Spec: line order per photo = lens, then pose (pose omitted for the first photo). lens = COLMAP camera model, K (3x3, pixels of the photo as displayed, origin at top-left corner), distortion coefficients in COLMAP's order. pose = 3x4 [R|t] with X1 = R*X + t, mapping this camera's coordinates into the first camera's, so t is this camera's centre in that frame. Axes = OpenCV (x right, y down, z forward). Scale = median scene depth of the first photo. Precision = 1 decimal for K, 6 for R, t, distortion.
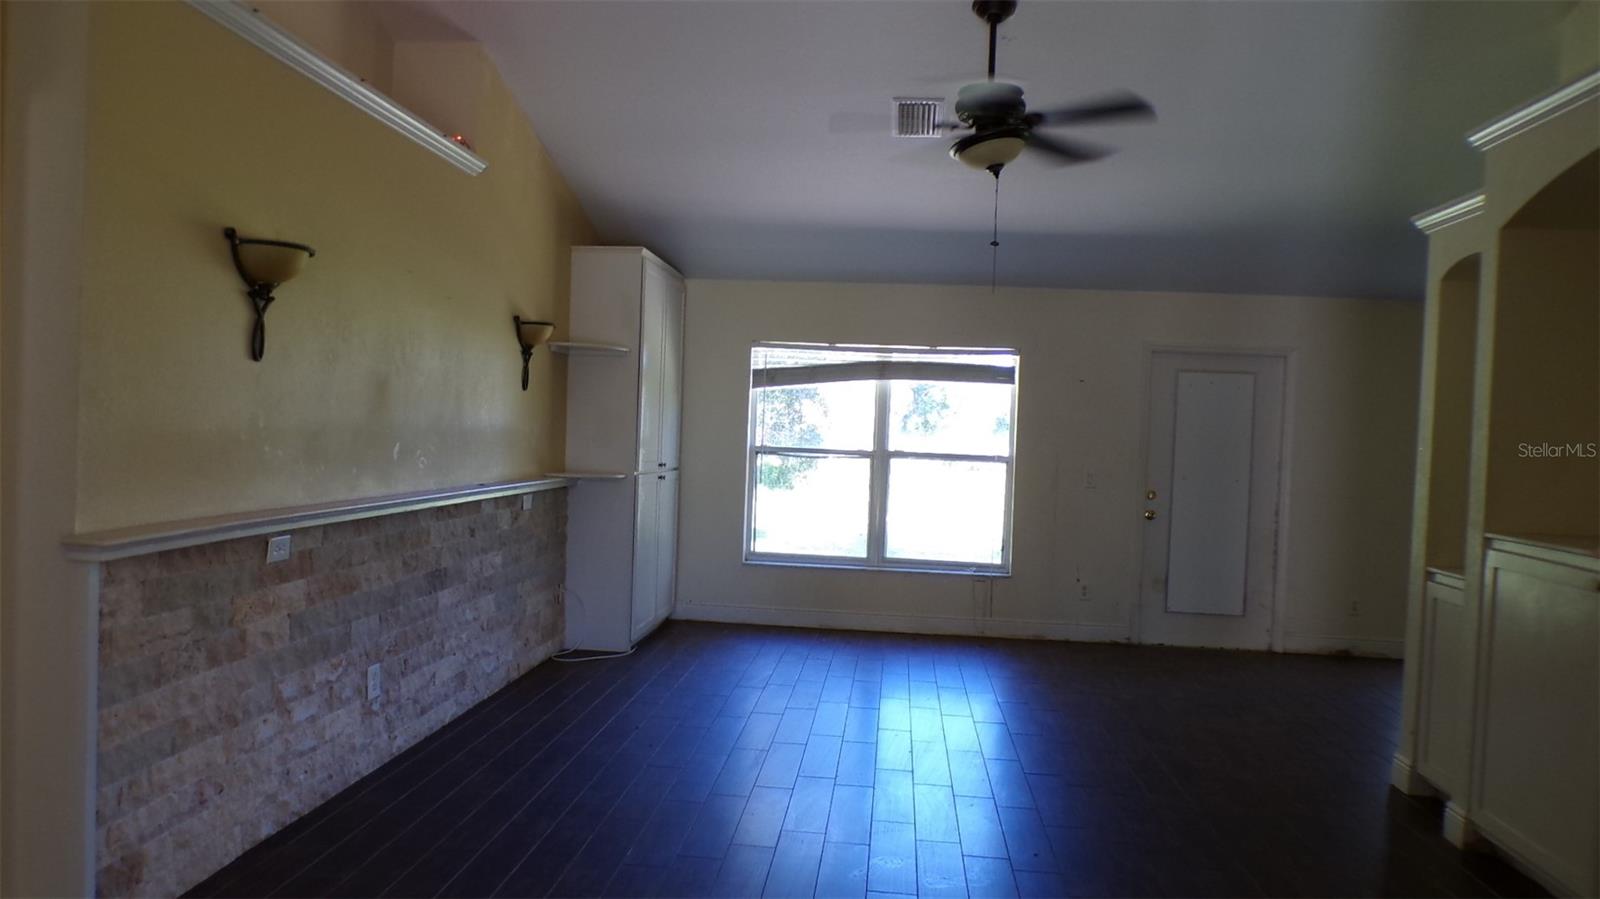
lens RADIAL K [[1126.8, 0, 804.3], [0, 1126.8, 446.4], [0, 0, 1]] dist [-0.022388, 0.009181]
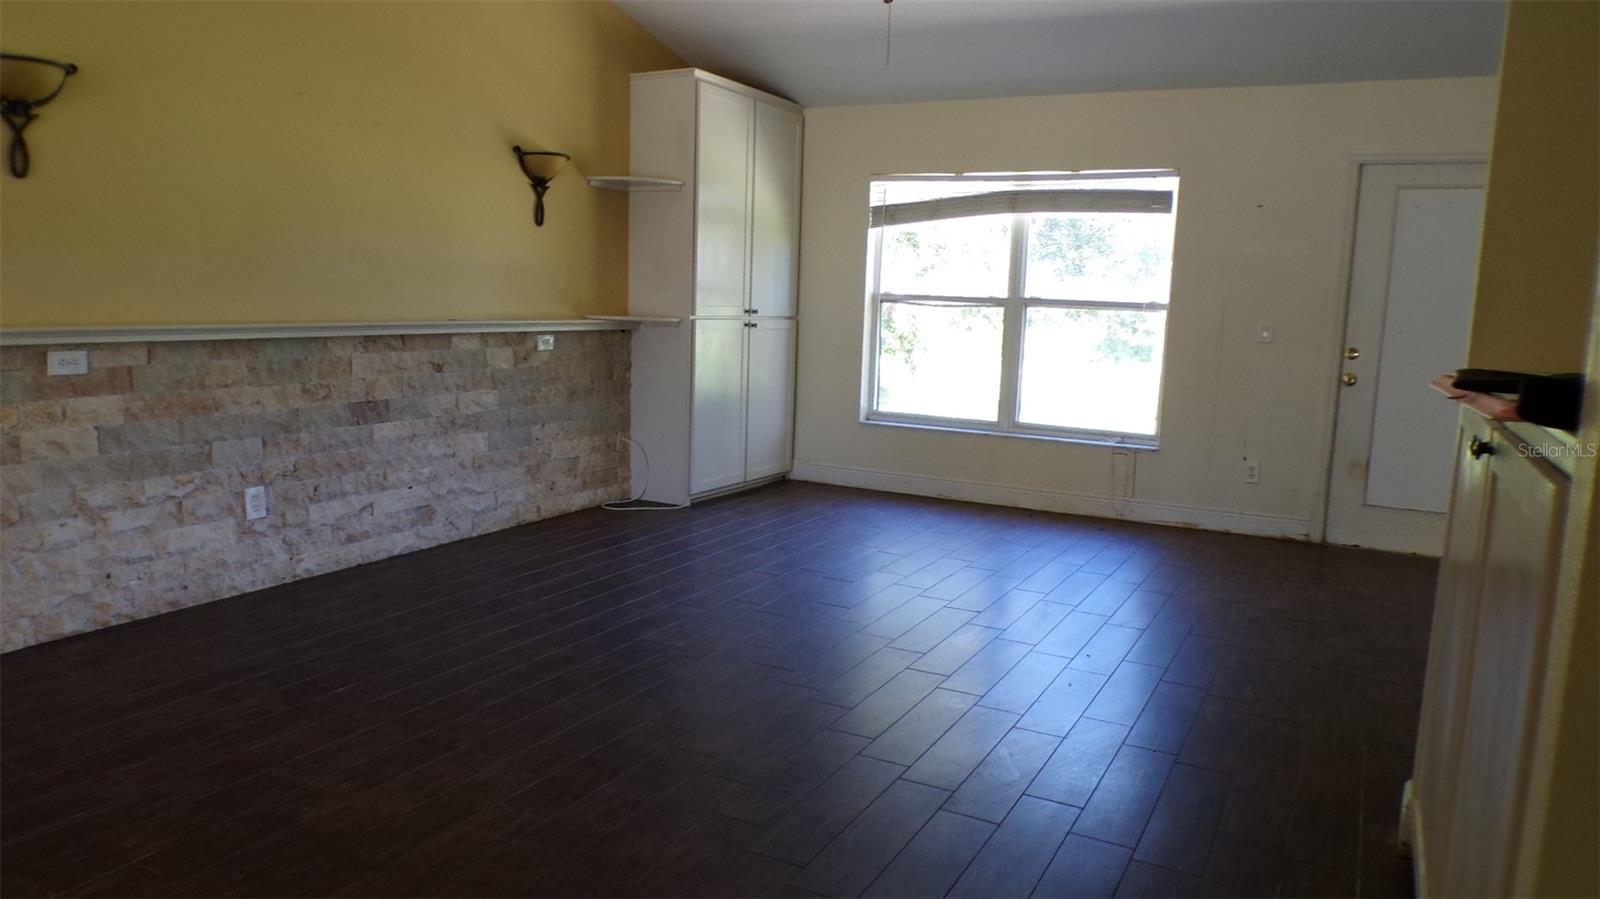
lens RADIAL K [[1126.8, 0, 804.3], [0, 1126.8, 446.4], [0, 0, 1]] dist [-0.022388, 0.009181]
pose [[0.920793, 0.046378, -0.387285, 0.340394], [-0.004528, 0.994110, 0.108282, 0.032147], [0.390026, -0.097952, 0.915579, 0.187923]]
